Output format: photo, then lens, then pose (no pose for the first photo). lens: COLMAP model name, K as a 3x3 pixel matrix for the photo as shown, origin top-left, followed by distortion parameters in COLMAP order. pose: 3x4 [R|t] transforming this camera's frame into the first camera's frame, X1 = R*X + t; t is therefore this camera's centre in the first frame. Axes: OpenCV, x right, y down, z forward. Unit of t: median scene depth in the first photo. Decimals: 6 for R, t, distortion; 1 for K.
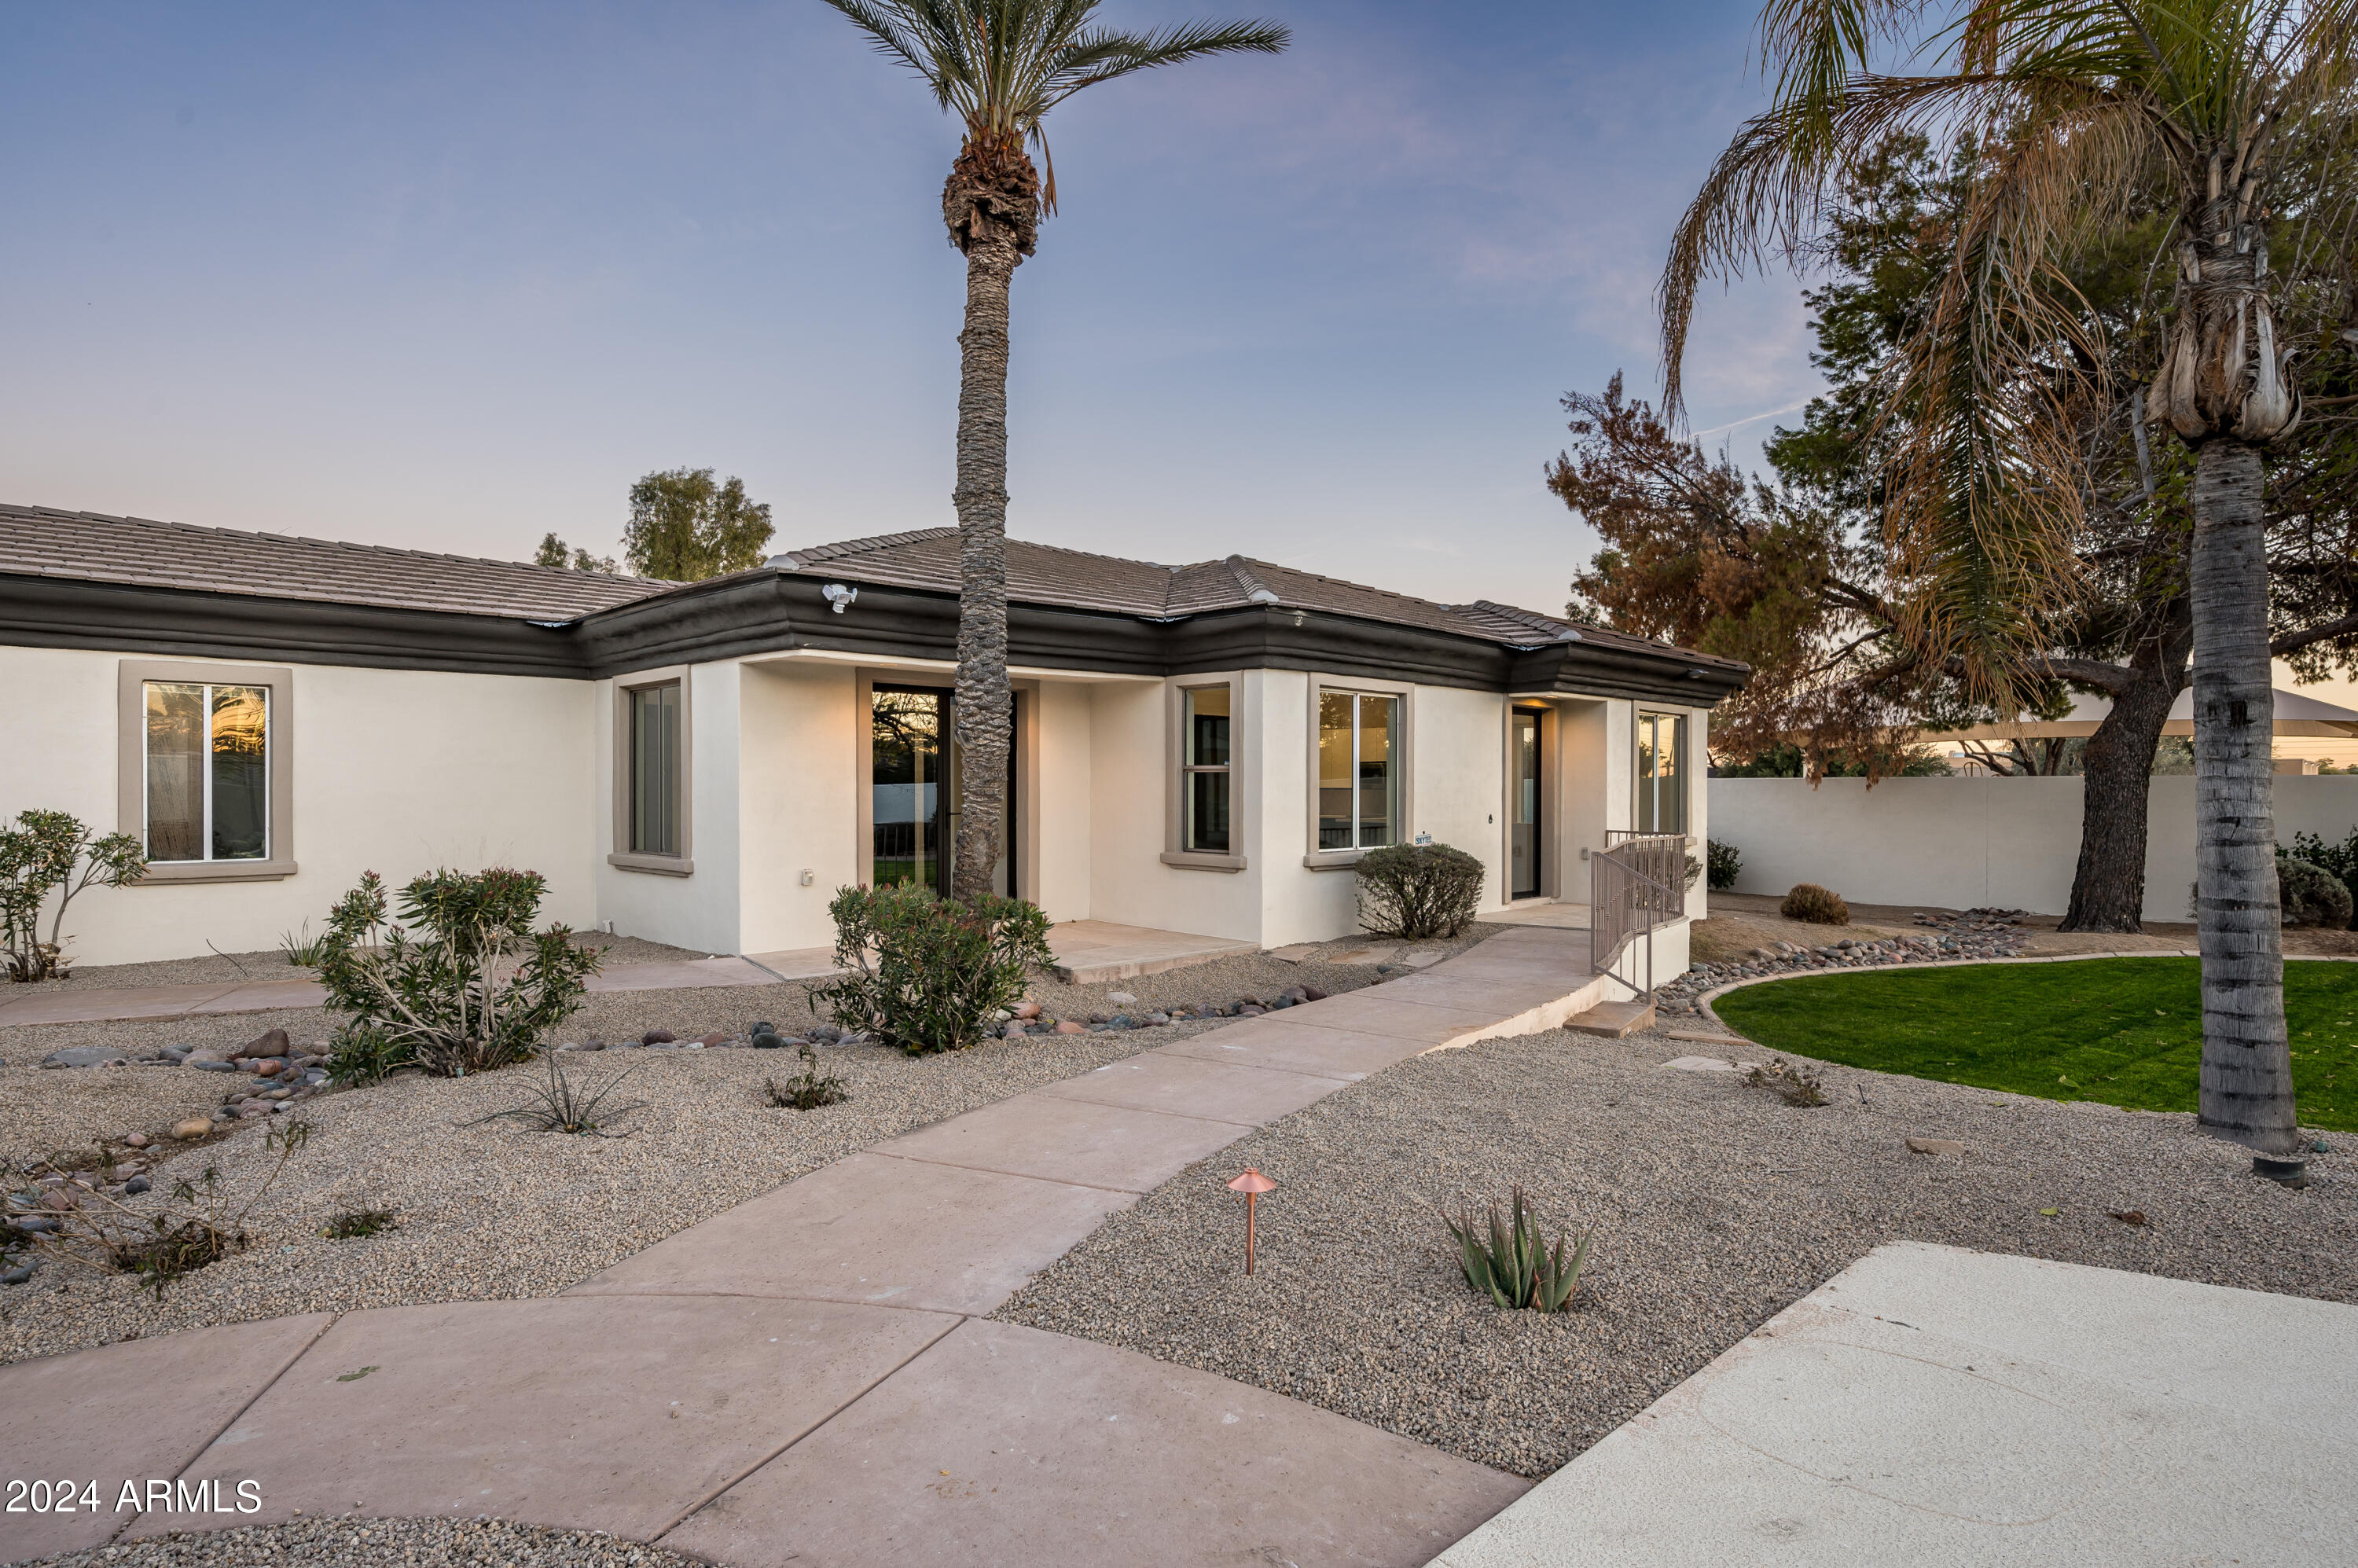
lens RADIAL K [[1303.4, 0, 1184.9], [0, 1303.4, 788.5], [0, 0, 1]] dist [-0.002692, 0.001101]
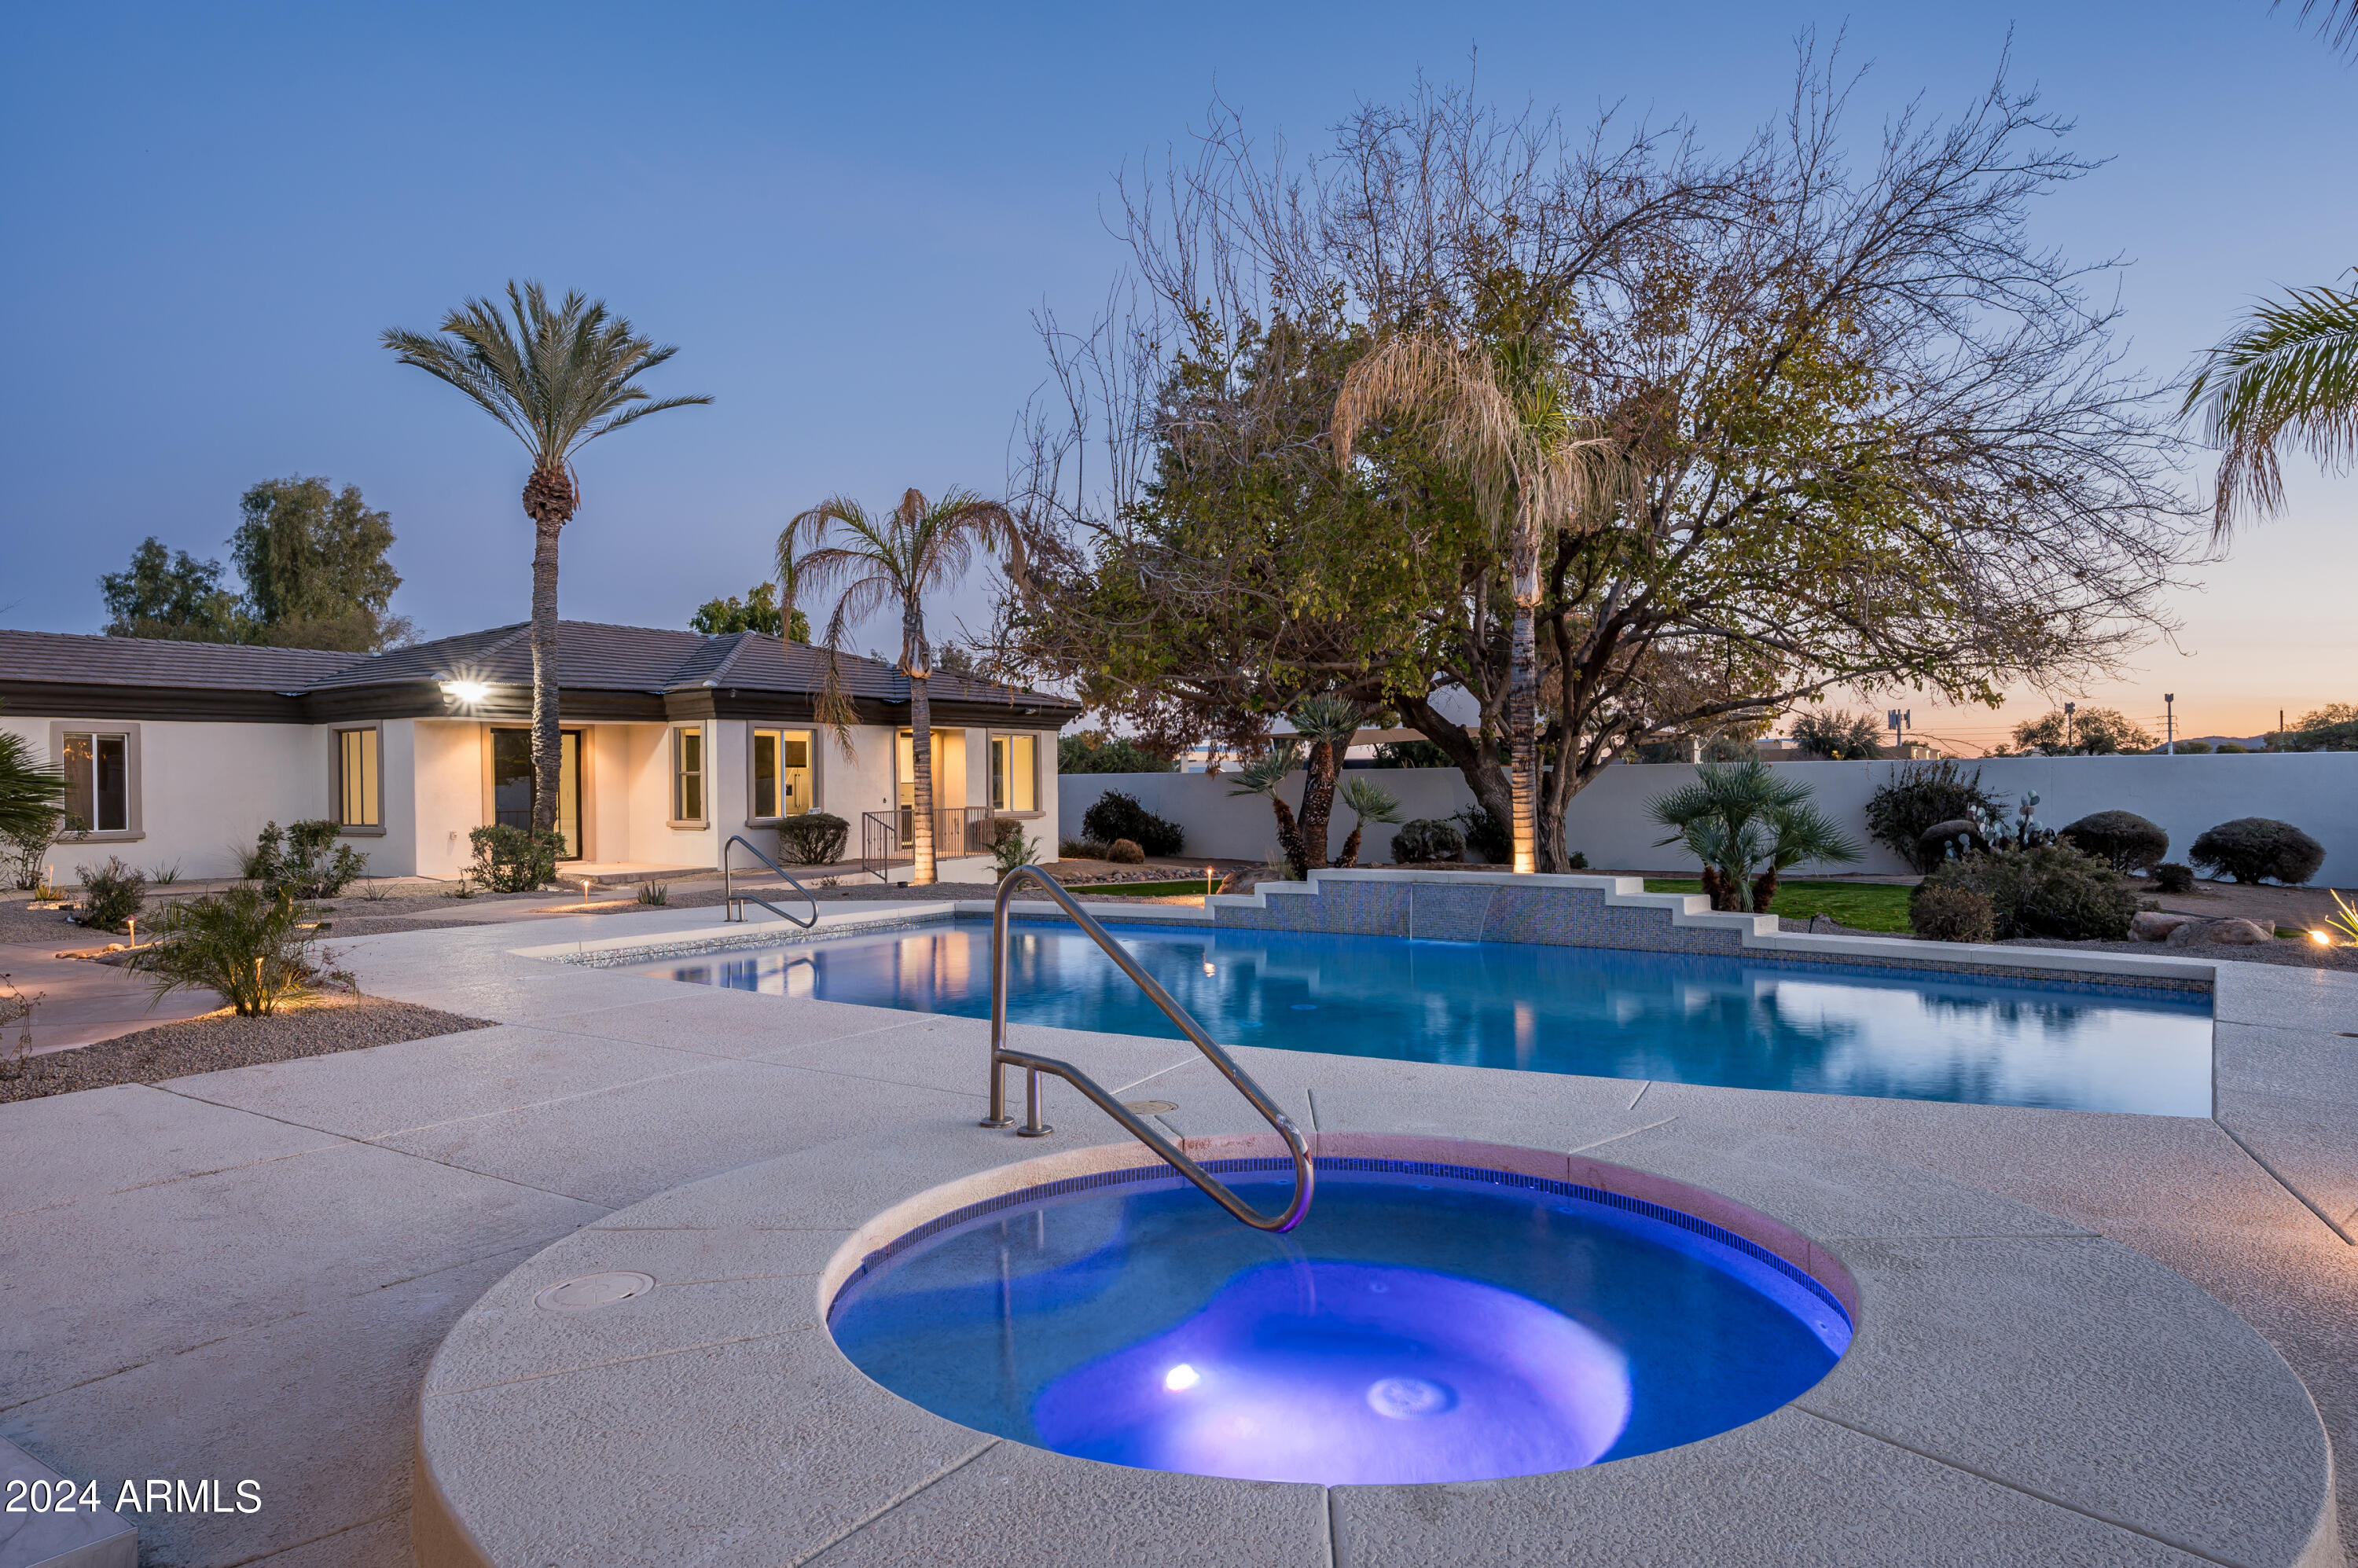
lens RADIAL K [[1474.5, 0, 1166.4], [0, 1474.5, 781.2], [0, 0, 1]] dist [0.000372, 0.001165]
pose [[0.982708, -0.012505, 0.184738, 0.305696], [0.013026, 0.999914, -0.001606, 0.008939], [-0.184702, 0.003985, 0.982786, -1.193091]]
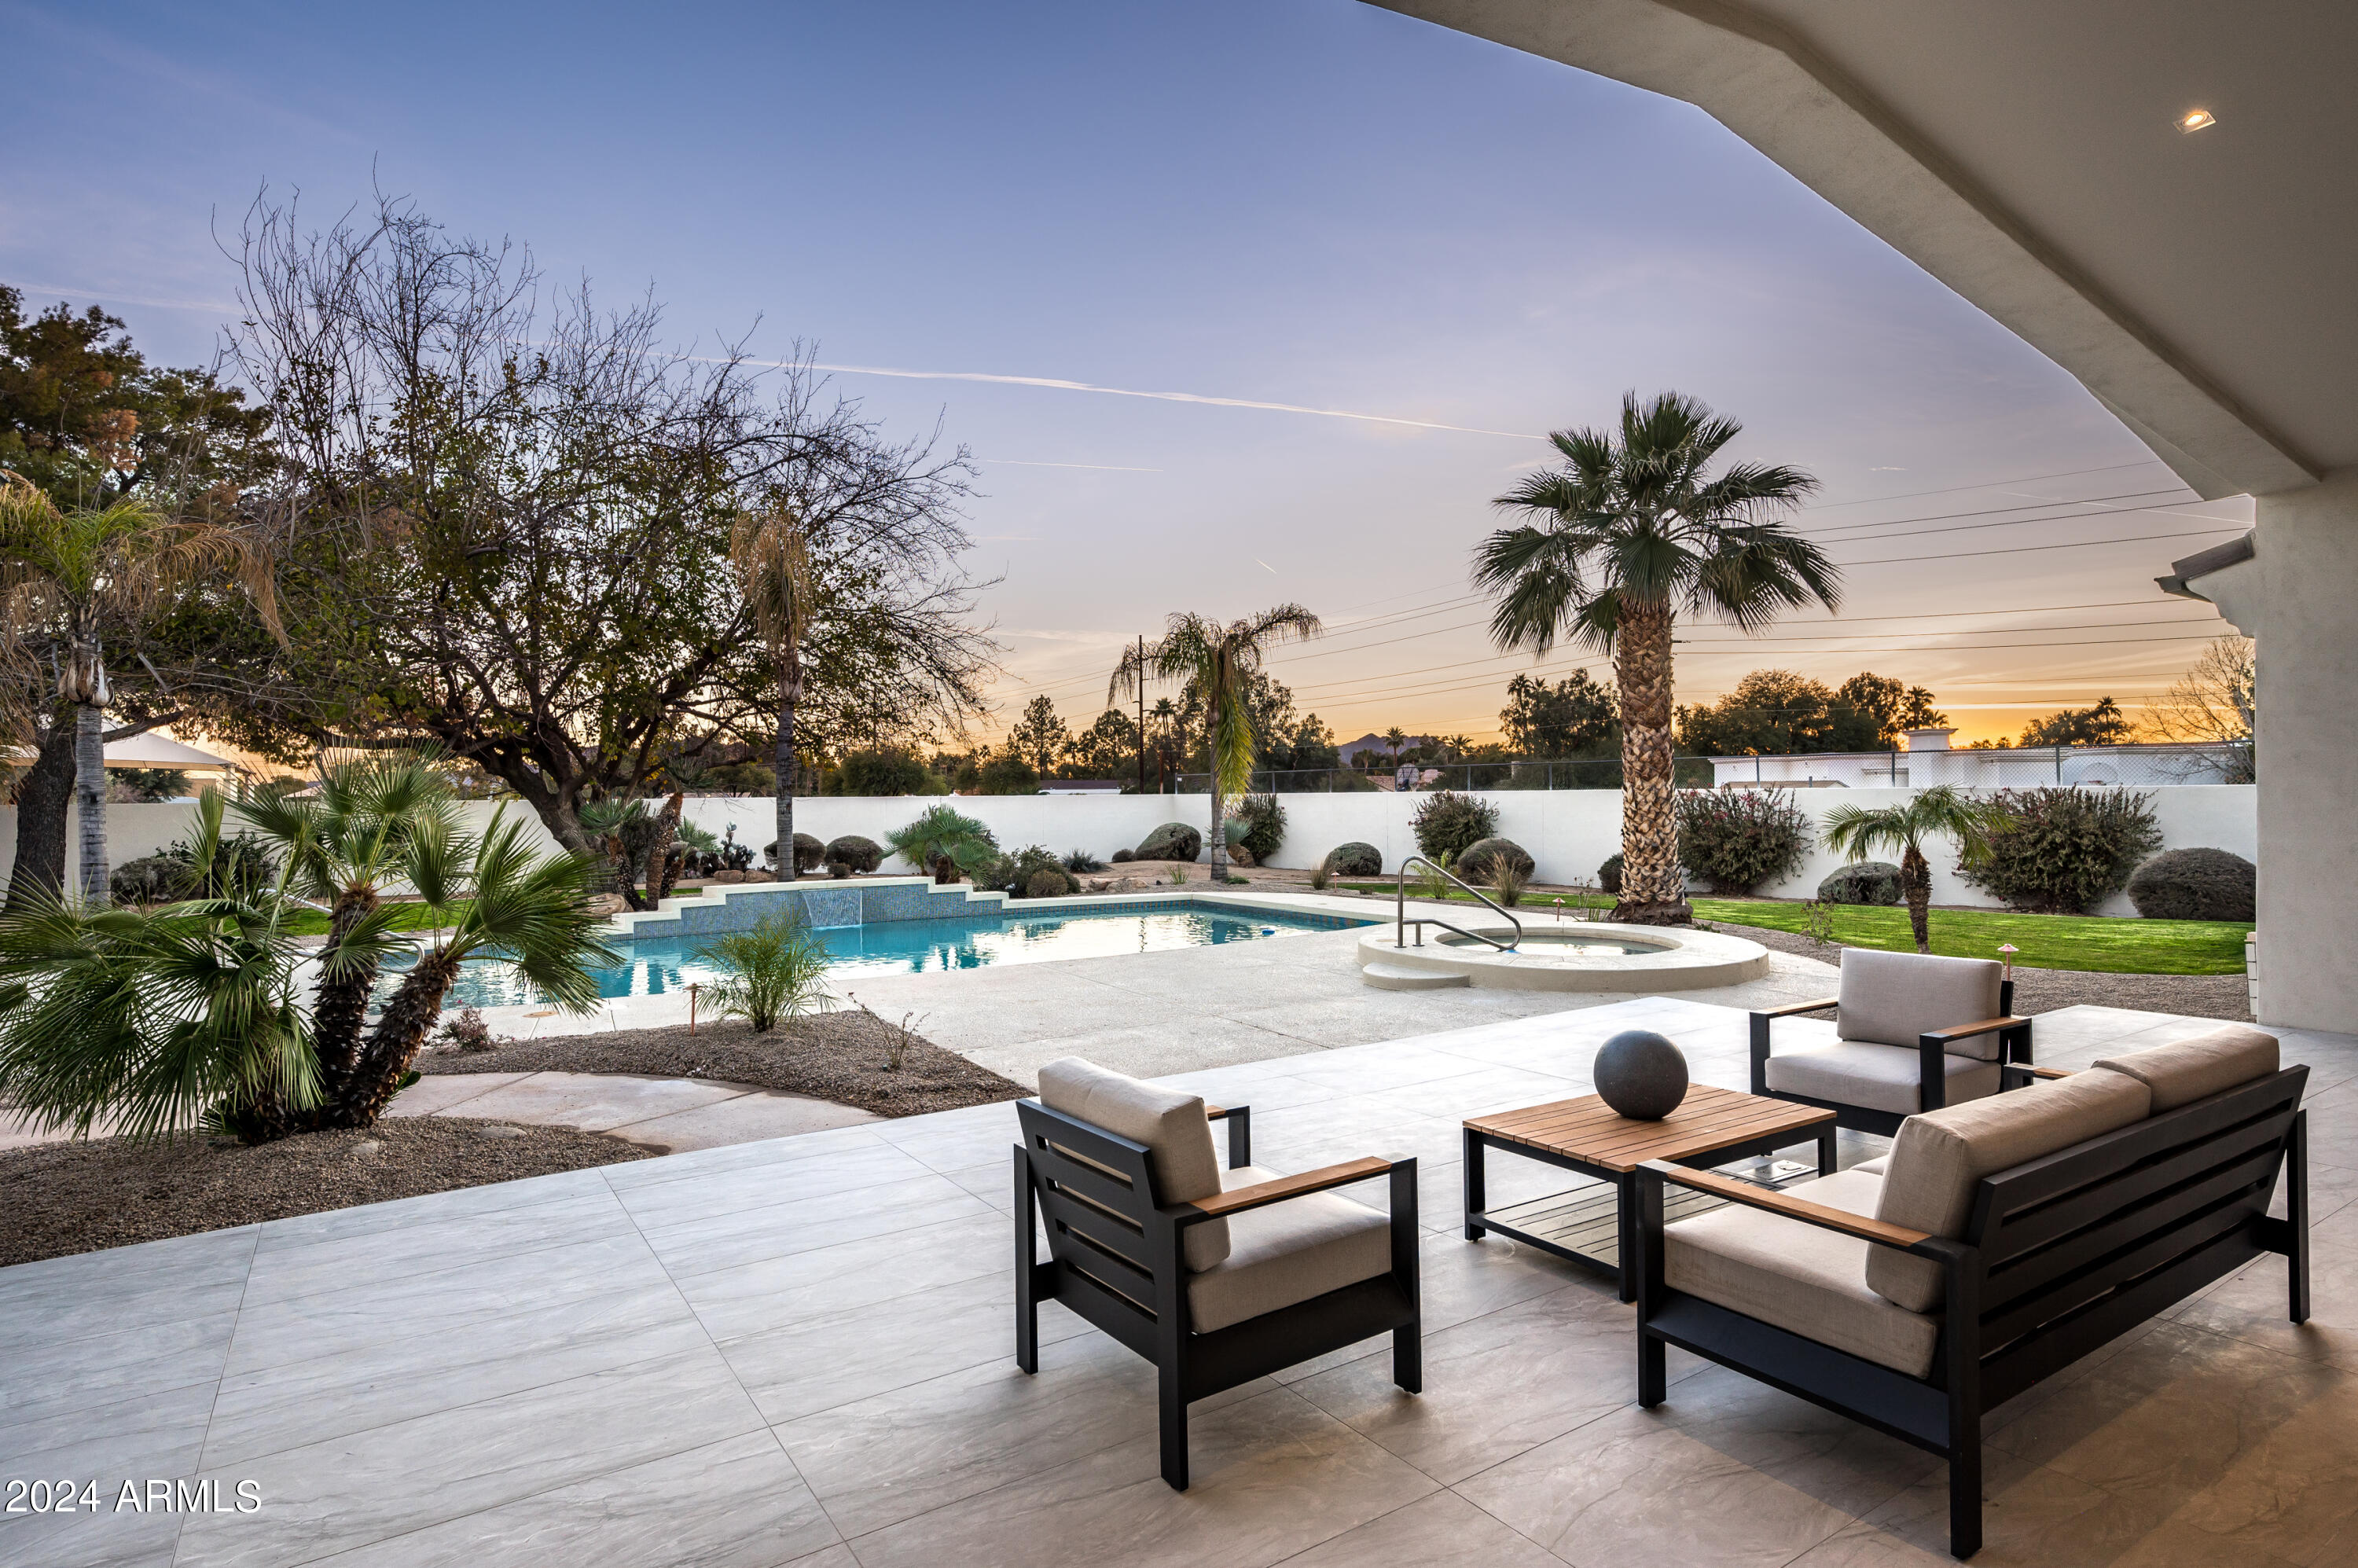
lens RADIAL K [[1250.3, 0, 1171.2], [0, 1250.3, 790.0], [0, 0, 1]] dist [-0.001227, -0.000510]
pose [[0.211383, -0.000841, 0.977403, -0.611976], [0.010569, 0.999943, -0.001425, -0.021458], [-0.977346, 0.010631, 0.211380, -0.844919]]
